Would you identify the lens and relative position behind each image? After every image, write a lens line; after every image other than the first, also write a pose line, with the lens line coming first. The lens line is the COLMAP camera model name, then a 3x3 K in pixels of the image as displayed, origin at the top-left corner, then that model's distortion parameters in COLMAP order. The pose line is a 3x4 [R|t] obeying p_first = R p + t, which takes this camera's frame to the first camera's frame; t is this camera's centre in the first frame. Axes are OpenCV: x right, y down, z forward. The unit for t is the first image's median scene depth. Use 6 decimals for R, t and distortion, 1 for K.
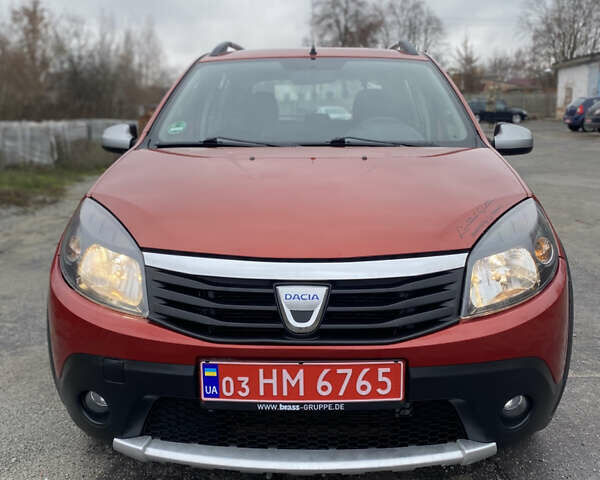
lens RADIAL K [[592.9, 0, 302.0], [0, 592.9, 231.5], [0, 0, 1]] dist [0.119668, -0.238596]
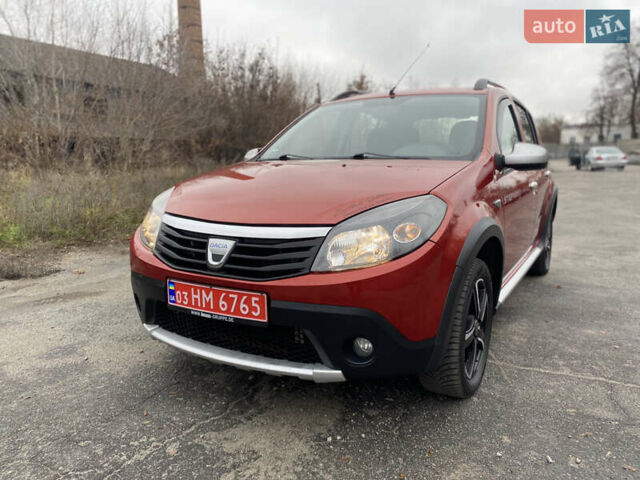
lens RADIAL K [[482.5, 0, 320.0], [0, 482.5, 240.0], [0, 0, 1]] dist [0.037953, -0.048320]
pose [[0.875597, 0.077424, -0.476797, 0.819505], [-0.090421, 0.995894, -0.004335, 0.077561], [0.474504, 0.046908, 0.879003, 0.026168]]
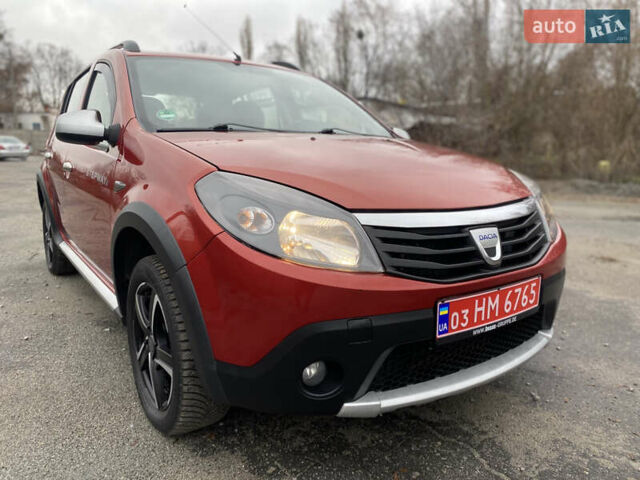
lens RADIAL K [[485.2, 0, 320.0], [0, 485.2, 240.0], [0, 0, 1]] dist [0.016116, -0.011520]
pose [[0.797793, -0.095069, 0.595389, -0.862196], [0.102551, 0.994498, 0.021383, 0.060874], [-0.594146, 0.043998, 0.803153, 0.405101]]
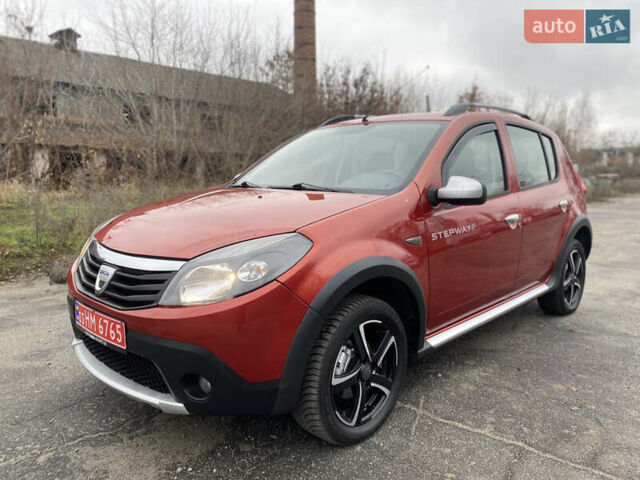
lens RADIAL K [[485.2, 0, 320.0], [0, 485.2, 240.0], [0, 0, 1]] dist [0.016116, -0.011520]
pose [[0.742539, 0.098342, -0.662544, 1.321801], [-0.135413, 0.990778, -0.004701, -0.053659], [0.655972, 0.093208, 0.749008, 0.371865]]
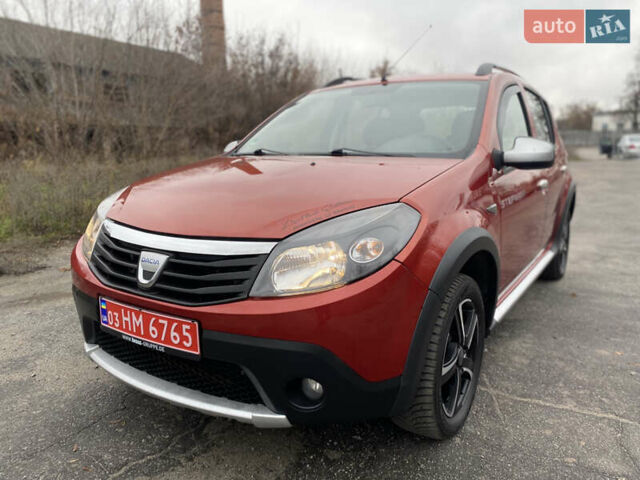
lens RADIAL K [[485.2, 0, 320.0], [0, 485.2, 240.0], [0, 0, 1]] dist [0.016116, -0.011520]
pose [[0.851833, 0.097584, -0.514644, 0.860377], [-0.099227, 0.994766, 0.024384, 0.001767], [0.514329, 0.030295, 0.857057, 0.272356]]
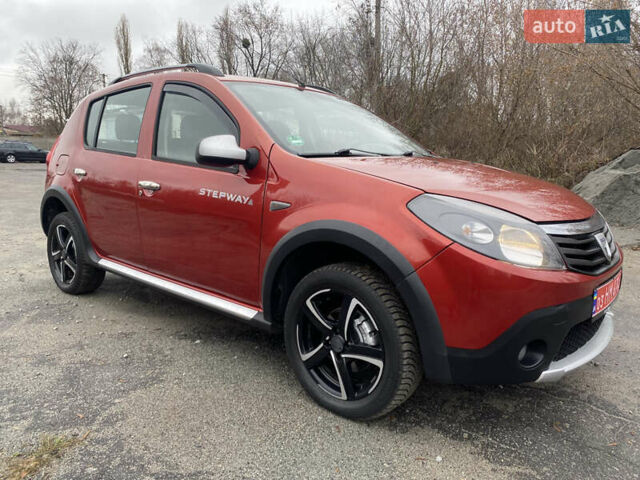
lens RADIAL K [[482.5, 0, 320.0], [0, 482.5, 240.0], [0, 0, 1]] dist [0.037953, -0.048320]
pose [[0.634328, -0.110561, 0.765117, -1.495393], [0.130876, 0.990792, 0.034668, -0.035752], [-0.761905, 0.078145, 0.642958, 0.734742]]
